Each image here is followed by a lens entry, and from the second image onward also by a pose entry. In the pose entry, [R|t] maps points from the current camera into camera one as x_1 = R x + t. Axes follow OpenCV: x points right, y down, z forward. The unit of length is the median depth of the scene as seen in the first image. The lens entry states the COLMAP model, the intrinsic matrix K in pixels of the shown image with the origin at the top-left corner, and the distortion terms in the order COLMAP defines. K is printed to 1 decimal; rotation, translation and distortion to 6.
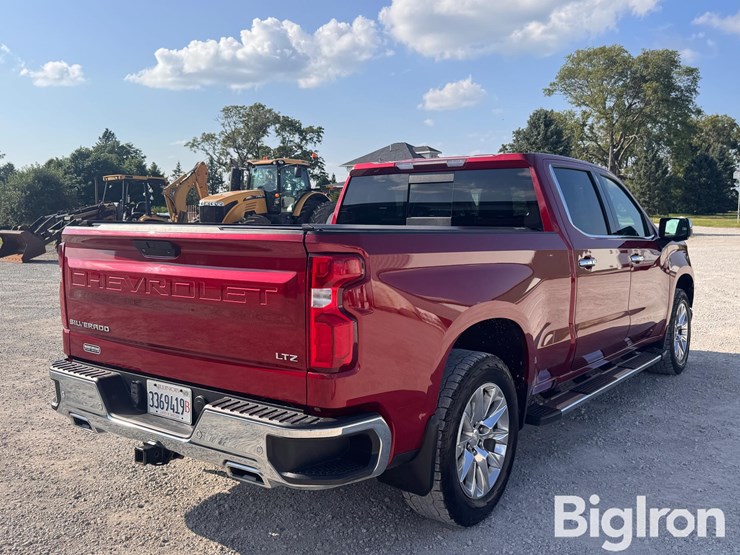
lens RADIAL K [[685.7, 0, 363.6], [0, 685.7, 289.7], [0, 0, 1]] dist [0.089829, -0.188074]
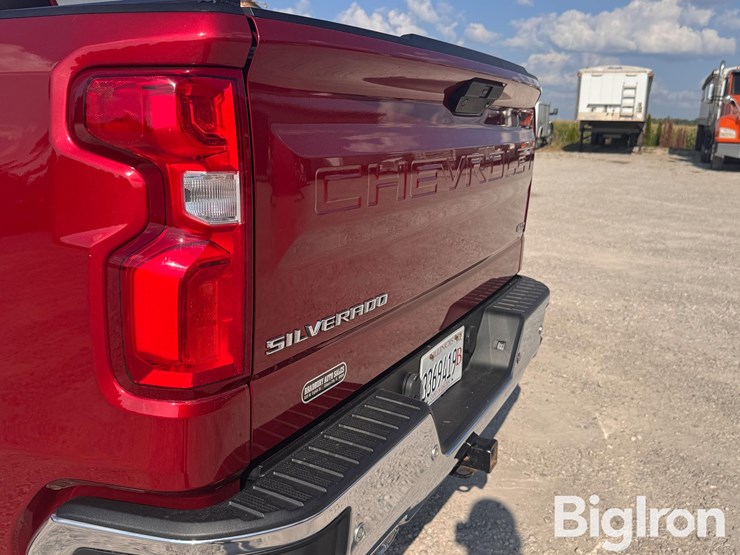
lens RADIAL K [[683.2, 0, 370.0], [0, 683.2, 277.5], [0, 0, 1]] dist [0.125479, -0.231330]
pose [[-0.183469, -0.226171, 0.956654, -0.482713], [0.072624, 0.967395, 0.242638, -0.036280], [-0.980339, 0.113992, -0.161061, 0.678823]]
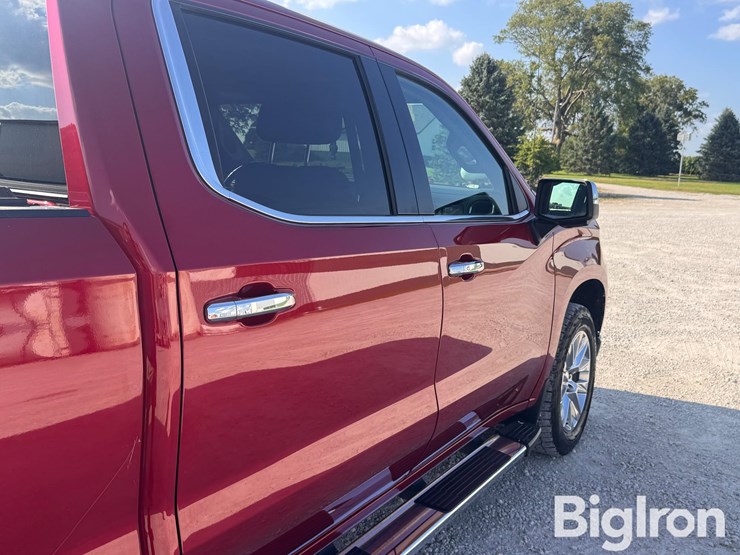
lens RADIAL K [[677.1, 0, 366.9], [0, 677.1, 276.7], [0, 0, 1]] dist [0.200258, -0.425298]
pose [[0.995885, 0.039642, 0.081497, 0.301858], [-0.044463, 0.997313, 0.058221, -0.063975], [-0.078970, -0.061605, 0.994972, 0.578545]]
